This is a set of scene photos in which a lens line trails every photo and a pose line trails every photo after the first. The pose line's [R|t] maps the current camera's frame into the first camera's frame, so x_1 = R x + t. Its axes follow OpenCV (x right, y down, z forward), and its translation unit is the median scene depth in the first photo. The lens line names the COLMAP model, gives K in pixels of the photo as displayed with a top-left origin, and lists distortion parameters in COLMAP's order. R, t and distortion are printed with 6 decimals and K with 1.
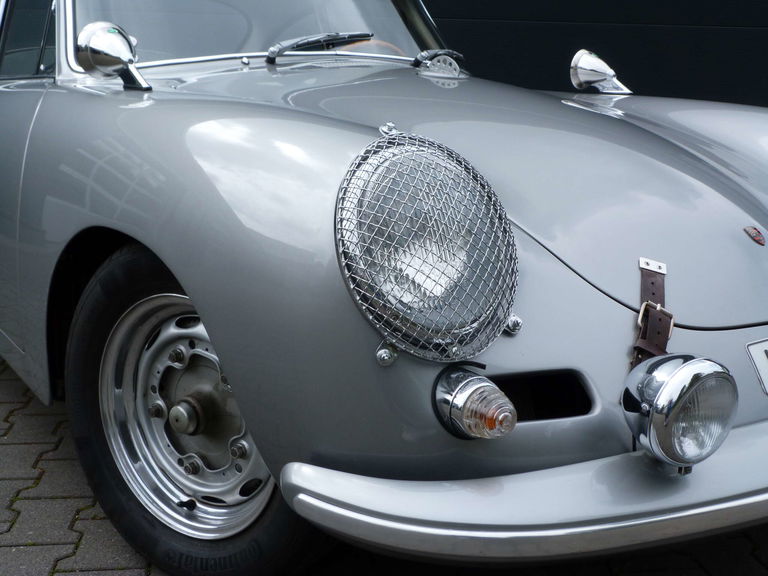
lens RADIAL K [[901.5, 0, 381.3], [0, 901.5, 288.7], [0, 0, 1]] dist [-0.022425, 0.000000]
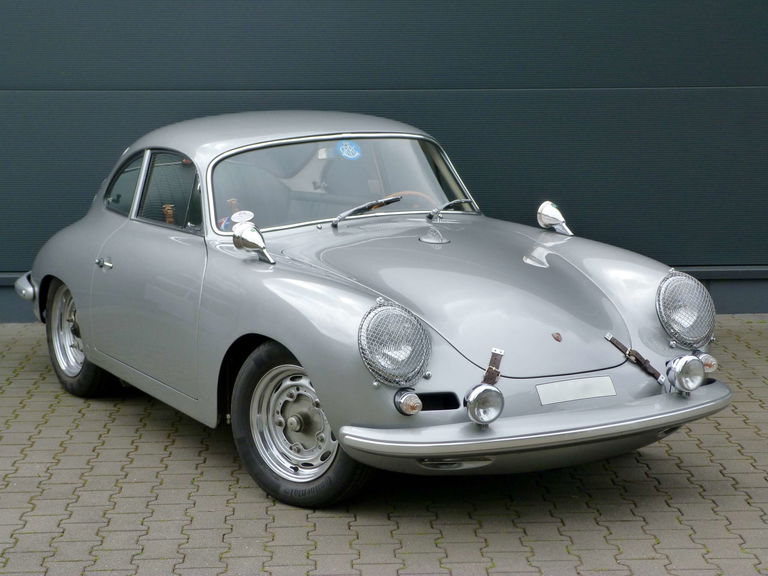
lens RADIAL K [[1790.5, 0, 384.5], [0, 1790.5, 288.4], [0, 0, 1]] dist [0.031225, 0.000000]
pose [[0.995785, -0.006130, -0.091511, 0.377088], [0.001023, 0.998444, -0.055755, 0.060597], [0.091710, 0.055426, 0.994242, -3.163229]]
